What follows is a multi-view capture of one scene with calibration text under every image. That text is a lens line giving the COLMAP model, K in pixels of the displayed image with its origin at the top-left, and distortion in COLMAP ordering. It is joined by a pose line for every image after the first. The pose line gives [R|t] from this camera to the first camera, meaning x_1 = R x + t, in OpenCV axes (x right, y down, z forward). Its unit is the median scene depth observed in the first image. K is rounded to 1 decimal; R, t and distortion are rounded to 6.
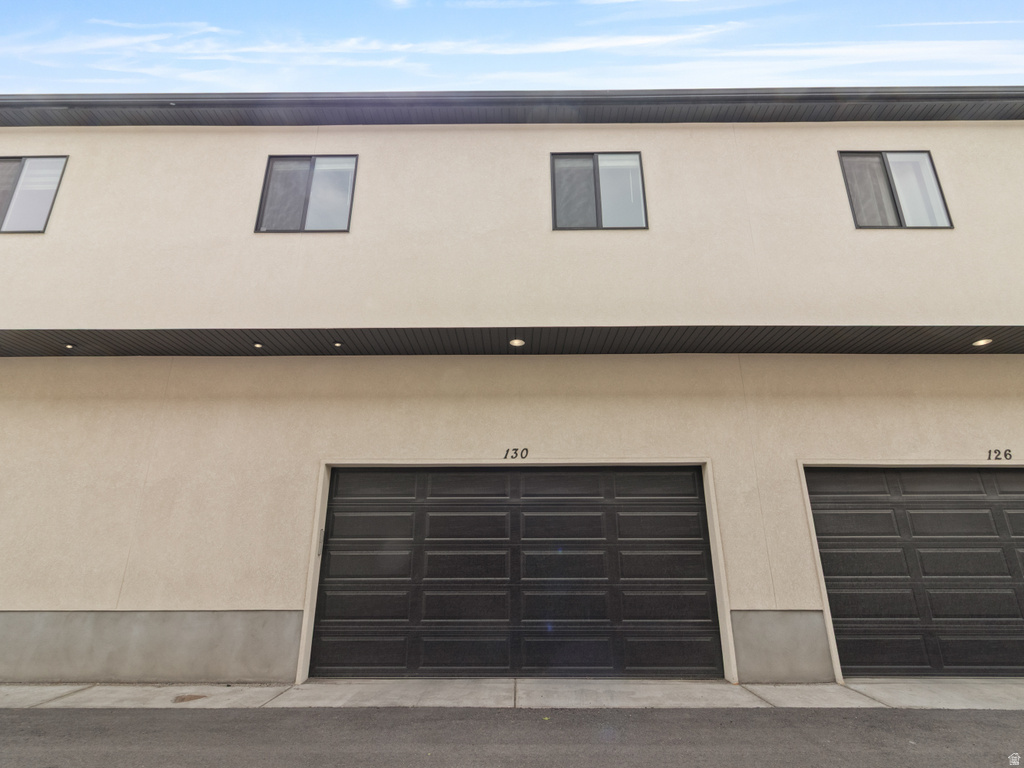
lens RADIAL K [[540.6, 0, 533.0], [0, 540.6, 371.4], [0, 0, 1]] dist [0.001340, -0.000087]
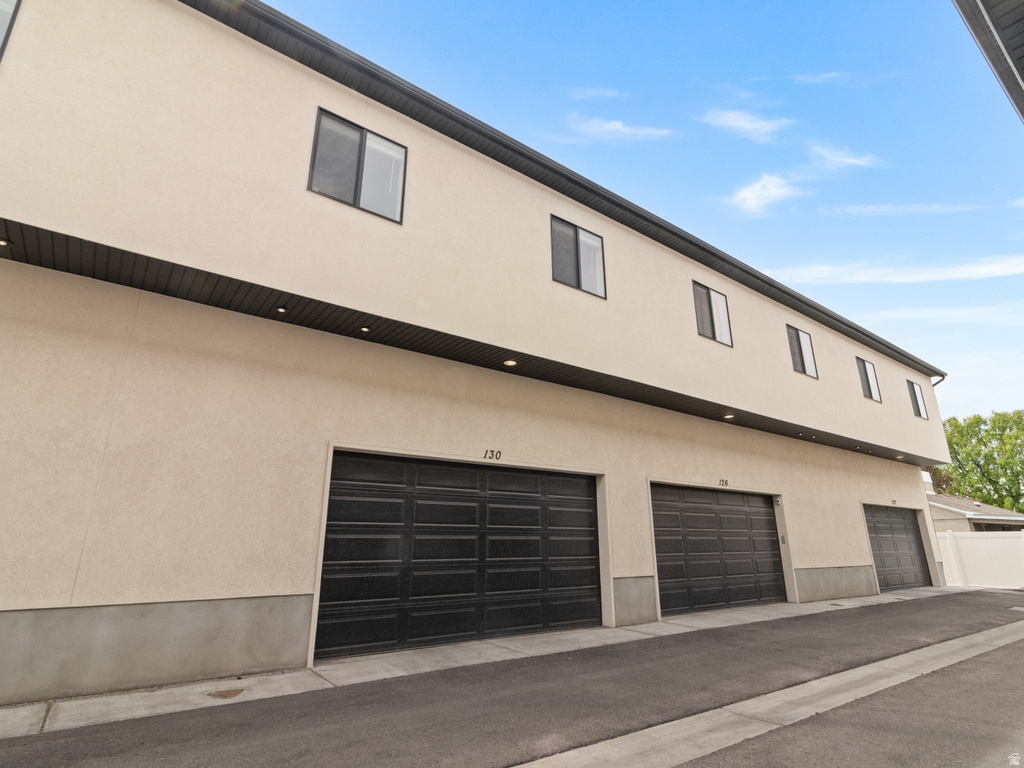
lens RADIAL K [[540.6, 0, 533.0], [0, 540.6, 371.4], [0, 0, 1]] dist [0.001340, -0.000087]
pose [[0.783327, 0.189651, 0.591972, -0.724948], [-0.205742, 0.977747, -0.040994, 0.003672], [-0.586574, -0.089682, 0.804915, 0.009160]]
